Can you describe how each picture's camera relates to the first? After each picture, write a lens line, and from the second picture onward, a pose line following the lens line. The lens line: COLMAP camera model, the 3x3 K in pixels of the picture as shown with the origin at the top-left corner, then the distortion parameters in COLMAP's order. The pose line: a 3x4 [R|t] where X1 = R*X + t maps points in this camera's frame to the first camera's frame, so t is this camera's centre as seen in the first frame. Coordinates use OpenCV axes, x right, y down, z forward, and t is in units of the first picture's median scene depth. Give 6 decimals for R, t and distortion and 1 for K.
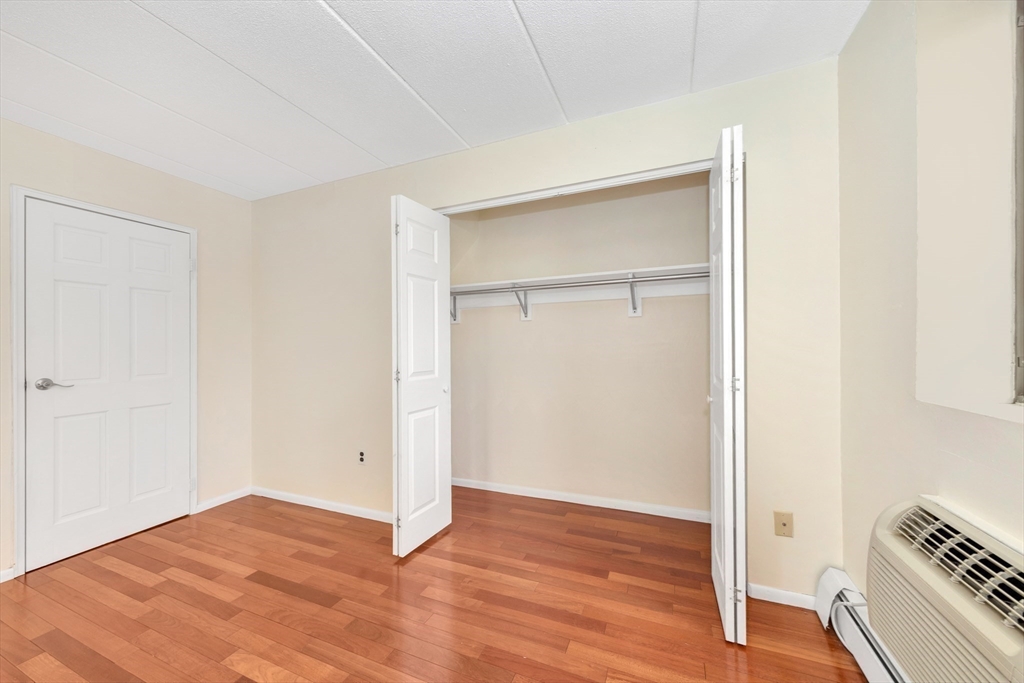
lens RADIAL K [[373.7, 0, 508.6], [0, 373.7, 343.6], [0, 0, 1]] dist [0.006701, 0.000025]
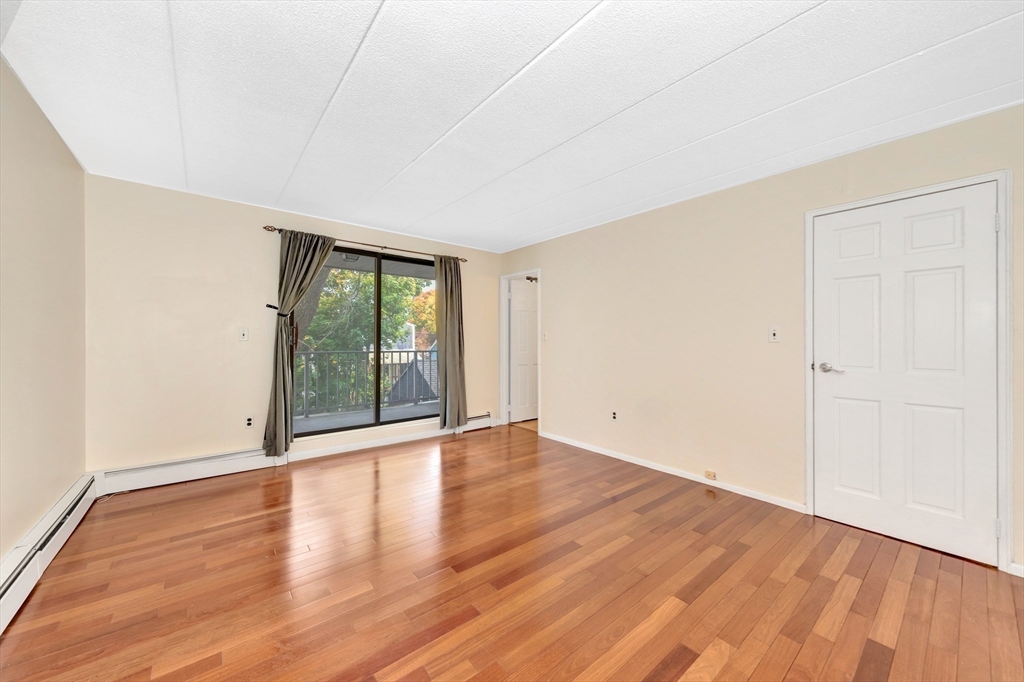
lens RADIAL K [[373.7, 0, 508.6], [0, 373.7, 343.1], [0, 0, 1]] dist [0.006701, 0.000025]
pose [[-0.465698, 0.018092, -0.884759, 0.298020], [0.015421, 0.999805, 0.012327, 0.000357], [0.884809, -0.007903, -0.465886, 0.687562]]
